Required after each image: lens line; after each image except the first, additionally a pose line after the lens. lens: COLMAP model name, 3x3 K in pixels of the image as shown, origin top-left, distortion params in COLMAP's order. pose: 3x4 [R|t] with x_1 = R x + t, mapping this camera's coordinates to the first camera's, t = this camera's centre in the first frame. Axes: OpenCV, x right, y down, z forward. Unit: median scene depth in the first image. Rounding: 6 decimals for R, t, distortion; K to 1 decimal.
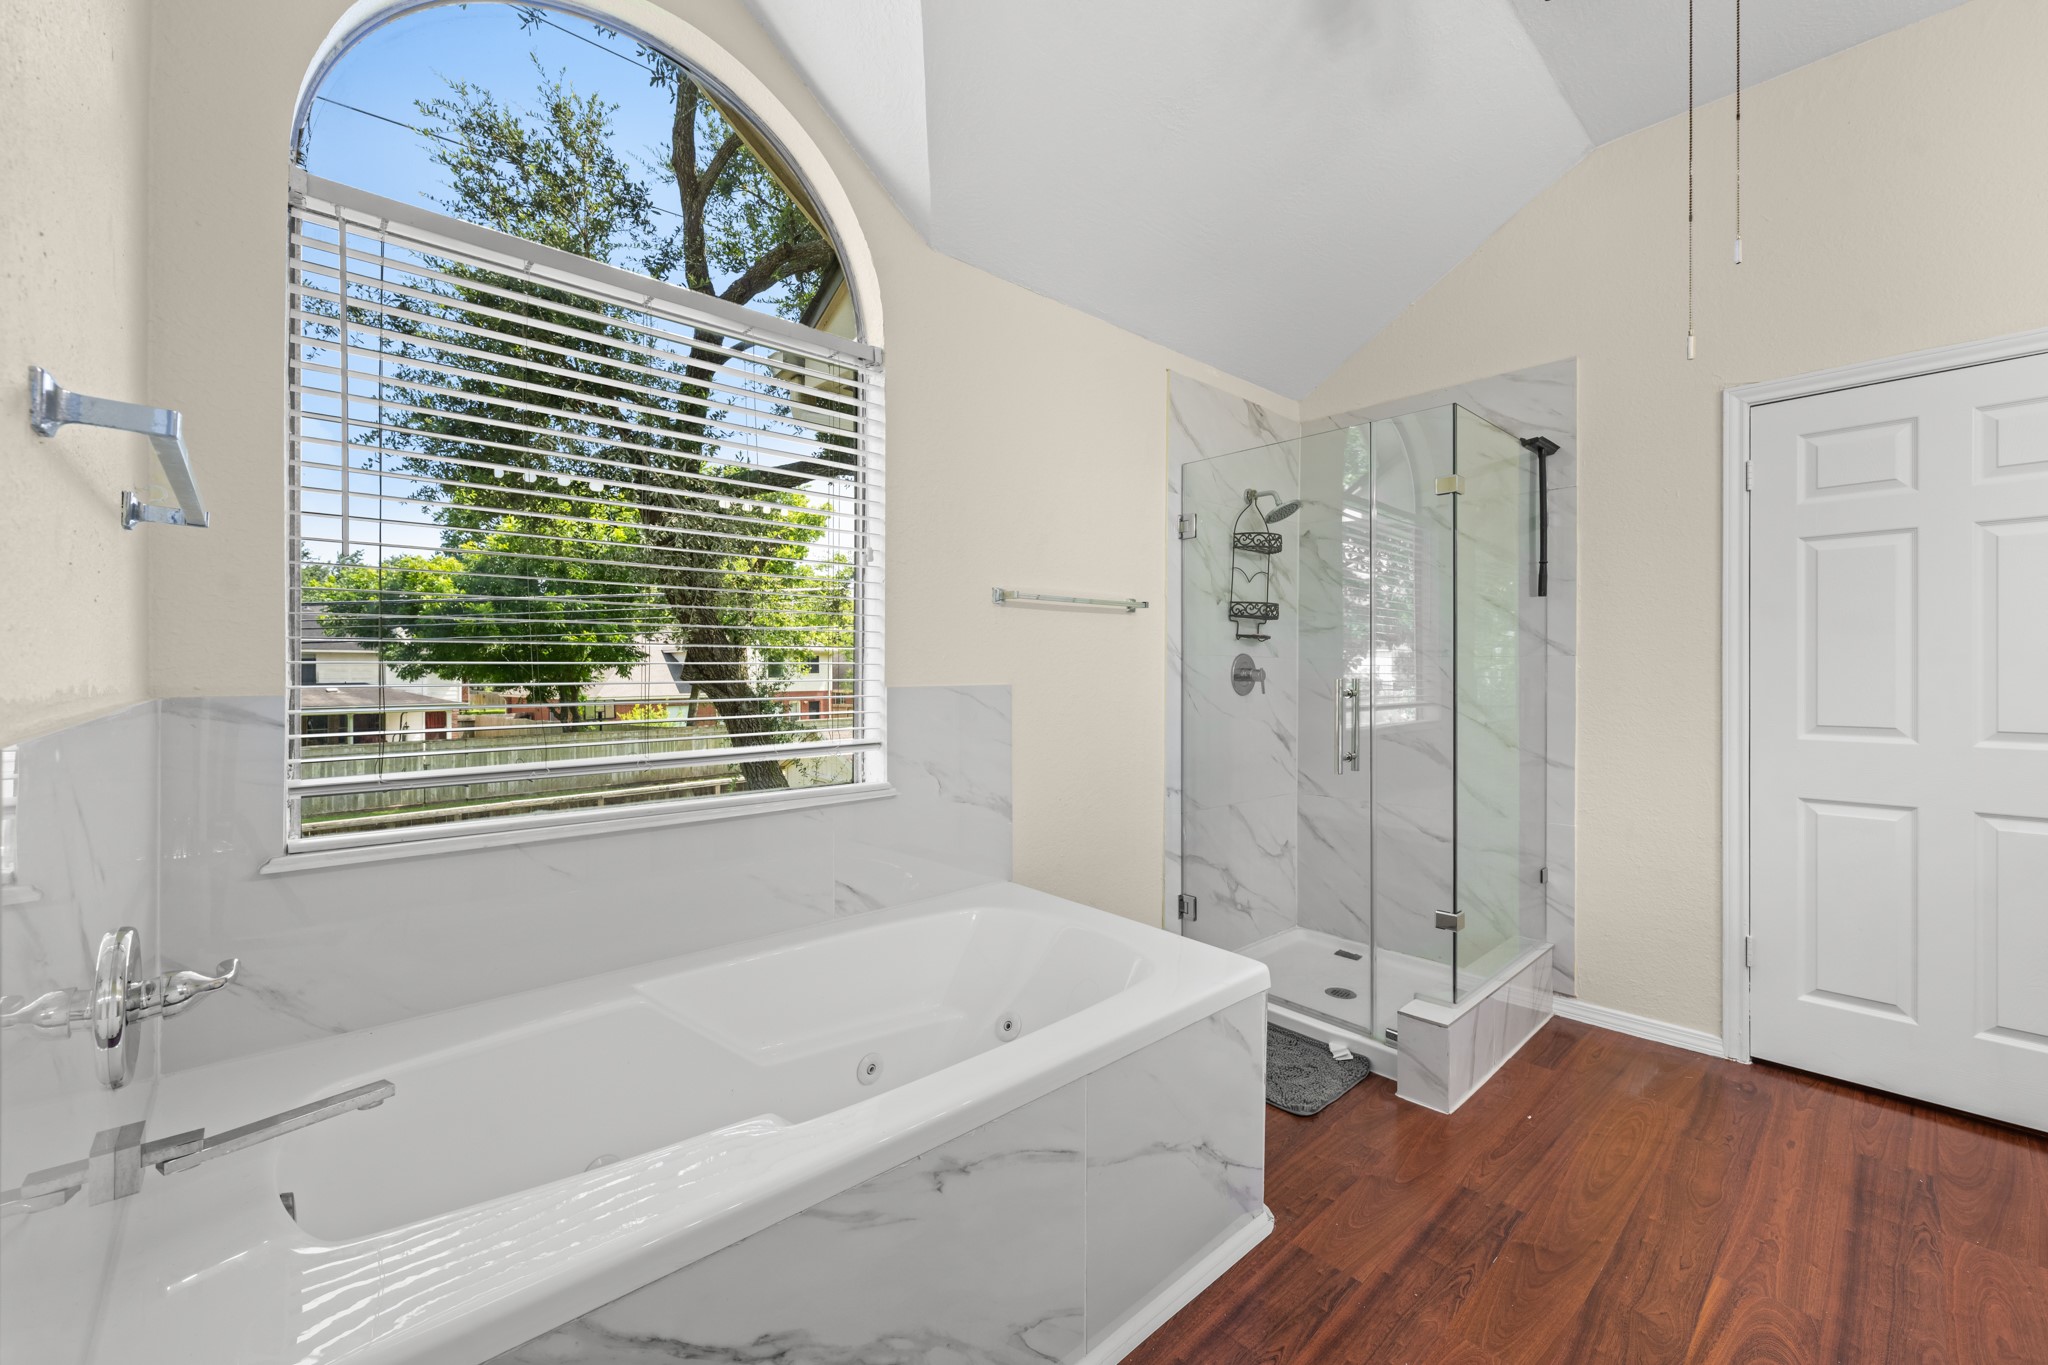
lens RADIAL K [[824.6, 0, 1018.9], [0, 824.6, 674.0], [0, 0, 1]] dist [-0.000852, -0.000060]
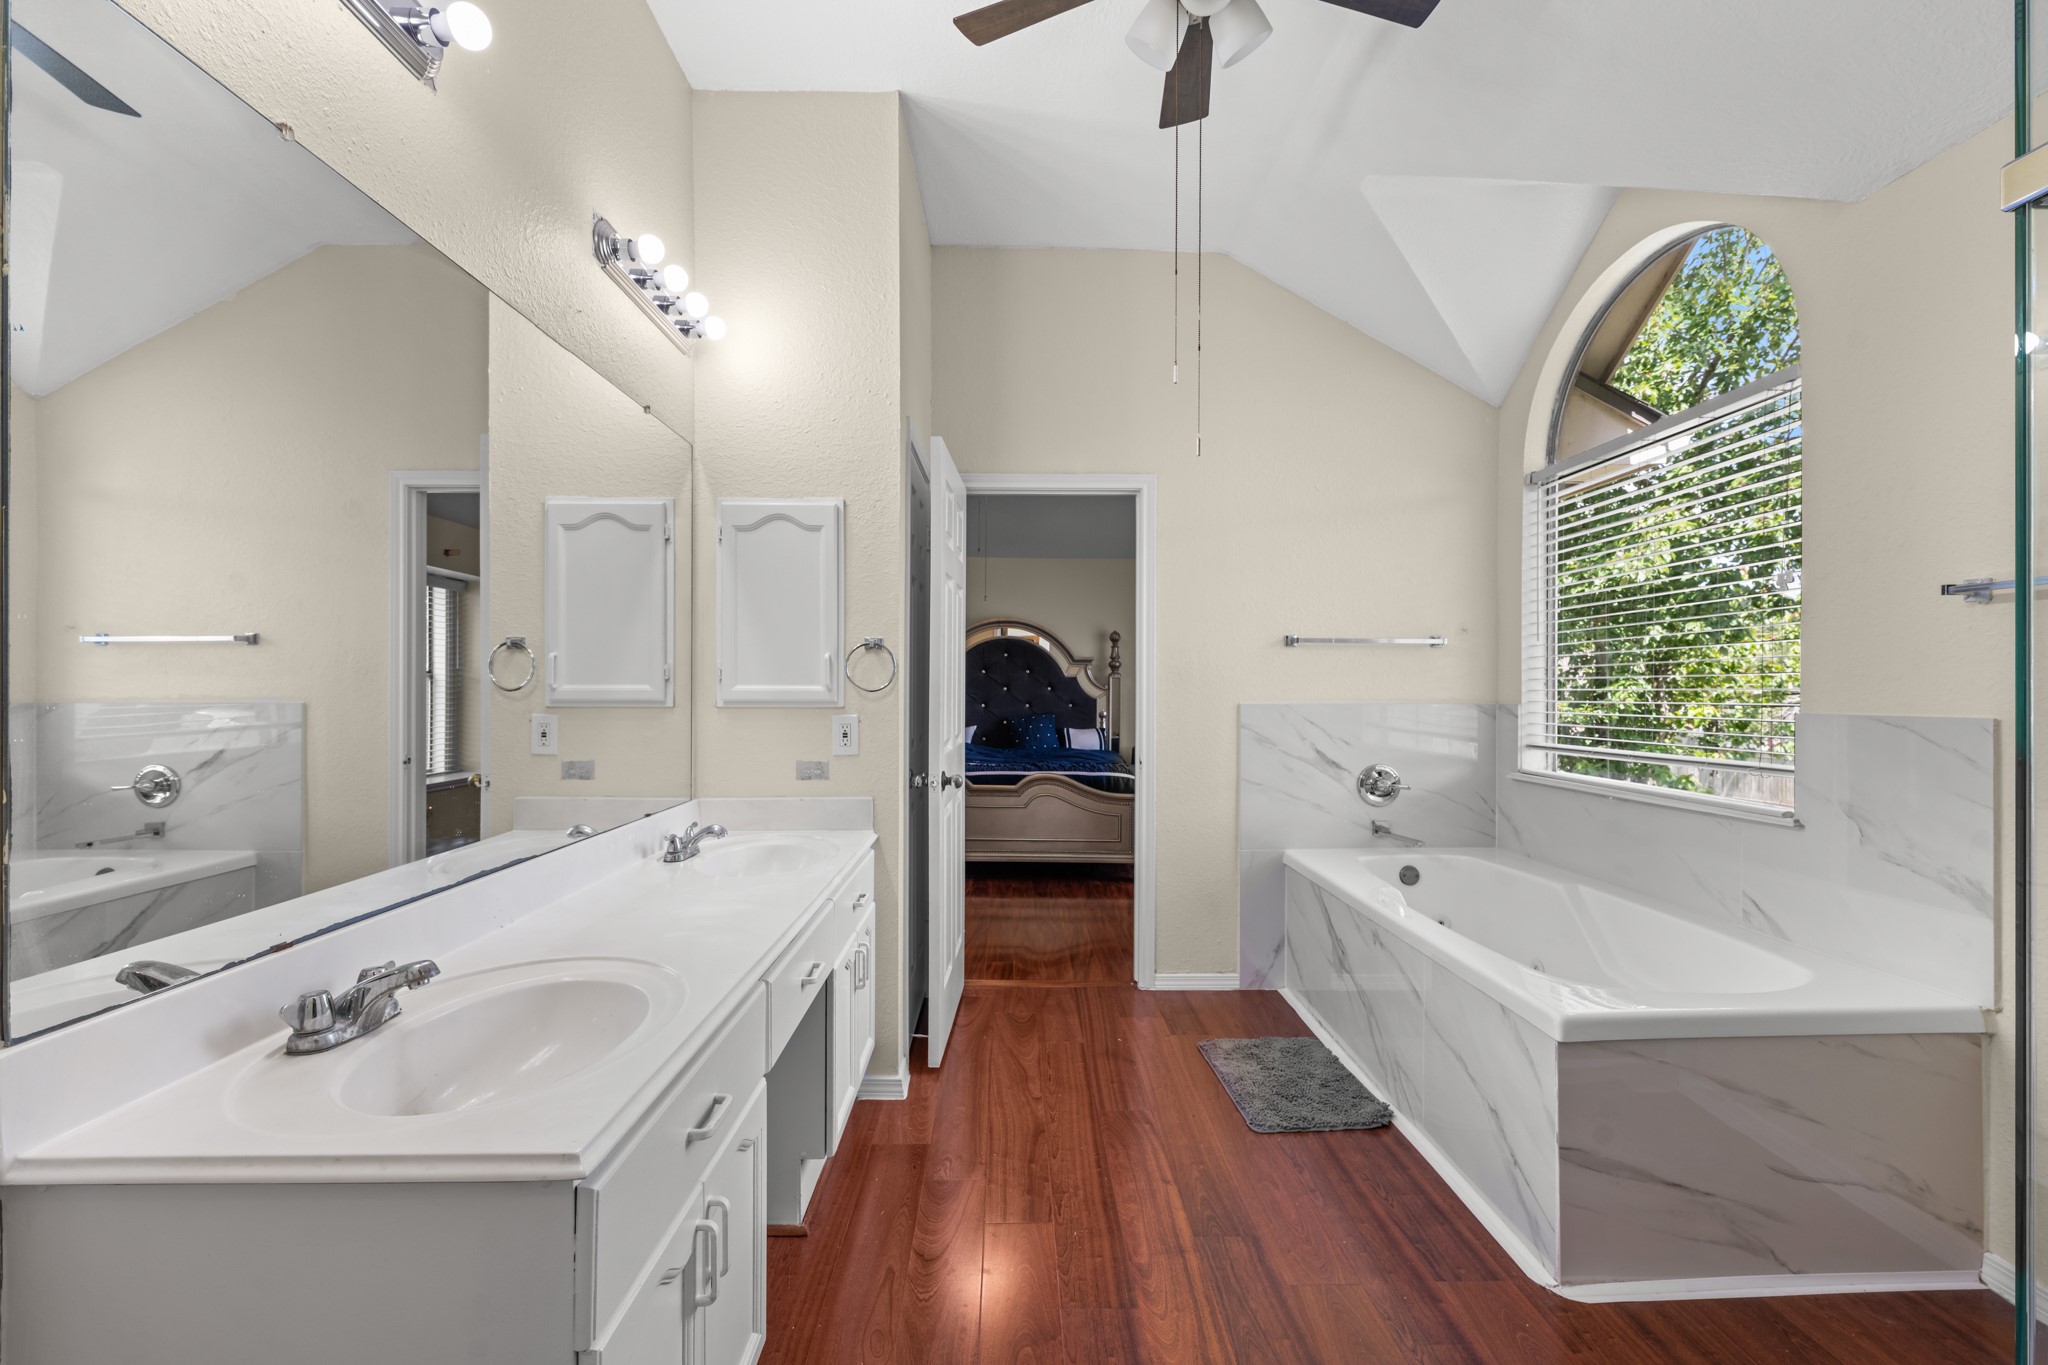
lens RADIAL K [[917.1, 0, 1024.0], [0, 917.1, 682.5], [0, 0, 1]] dist [-0.000128, -0.000022]
pose [[-0.663277, -0.004641, -0.748360, 0.873950], [-0.000215, 0.999982, -0.006011, -0.008875], [0.748374, -0.003826, -0.663266, 0.737188]]
